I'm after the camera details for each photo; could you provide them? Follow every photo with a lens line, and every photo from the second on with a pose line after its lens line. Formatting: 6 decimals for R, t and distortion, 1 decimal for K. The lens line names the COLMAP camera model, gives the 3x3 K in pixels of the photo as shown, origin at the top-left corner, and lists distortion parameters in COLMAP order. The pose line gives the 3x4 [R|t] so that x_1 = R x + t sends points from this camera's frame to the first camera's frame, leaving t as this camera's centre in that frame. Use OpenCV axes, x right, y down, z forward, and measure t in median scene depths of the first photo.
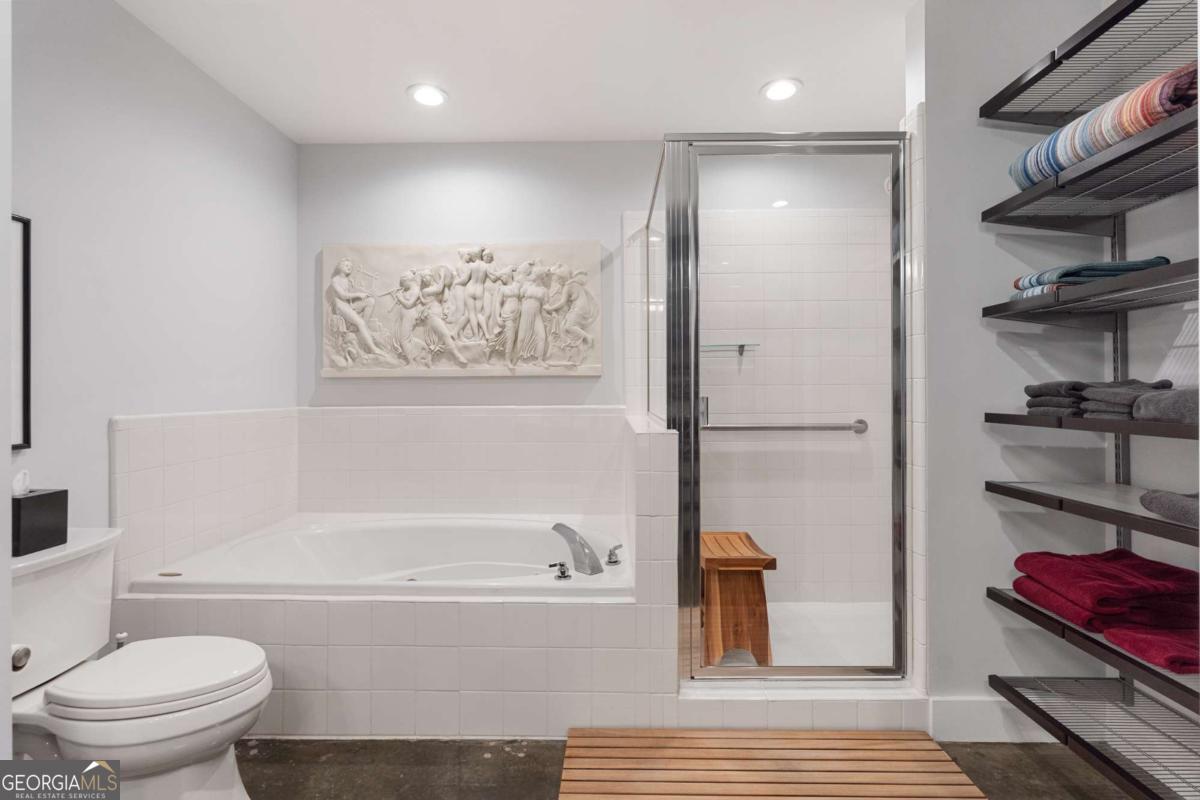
lens RADIAL K [[543.6, 0, 600.4], [0, 543.6, 394.0], [0, 0, 1]] dist [-0.001024, 0.000094]
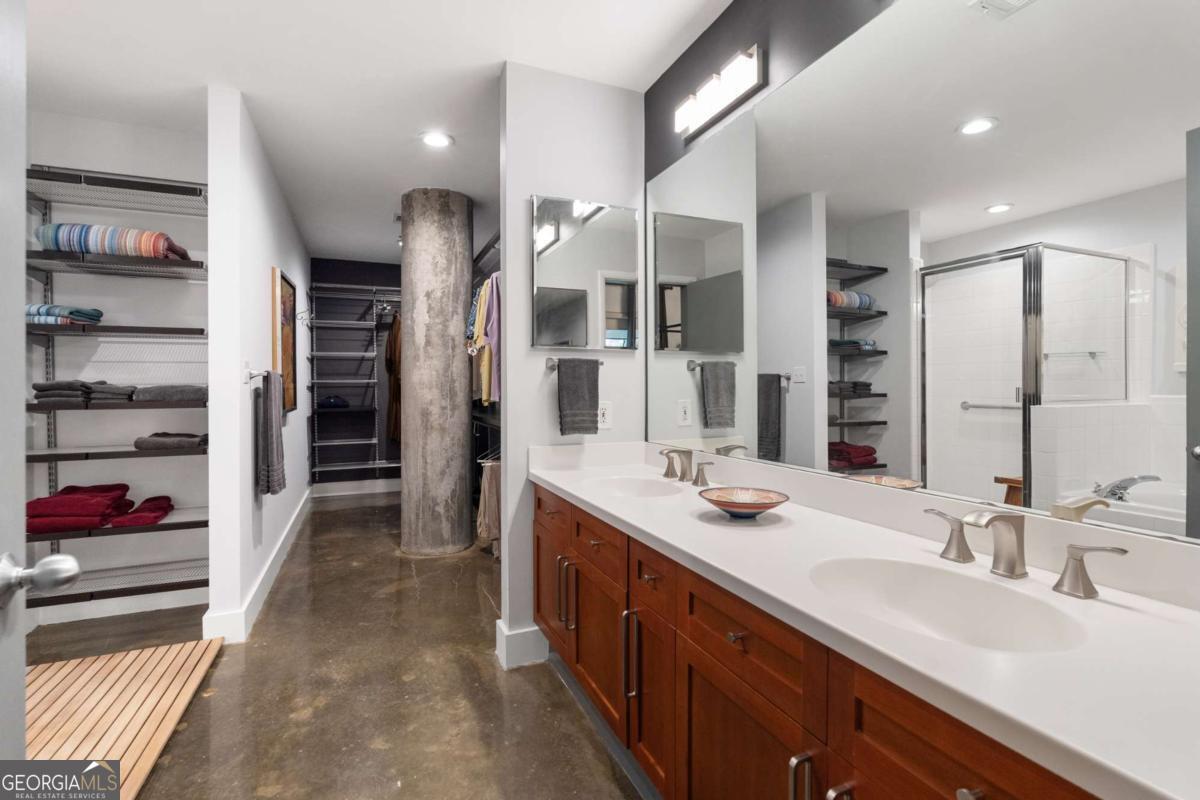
lens RADIAL K [[543.6, 0, 599.3], [0, 543.6, 392.5], [0, 0, 1]] dist [-0.001024, 0.000094]
pose [[-0.417704, -0.008096, 0.908547, -1.175623], [0.011334, 0.999836, 0.014120, 0.005658], [-0.908513, 0.016195, -0.417543, 0.256694]]
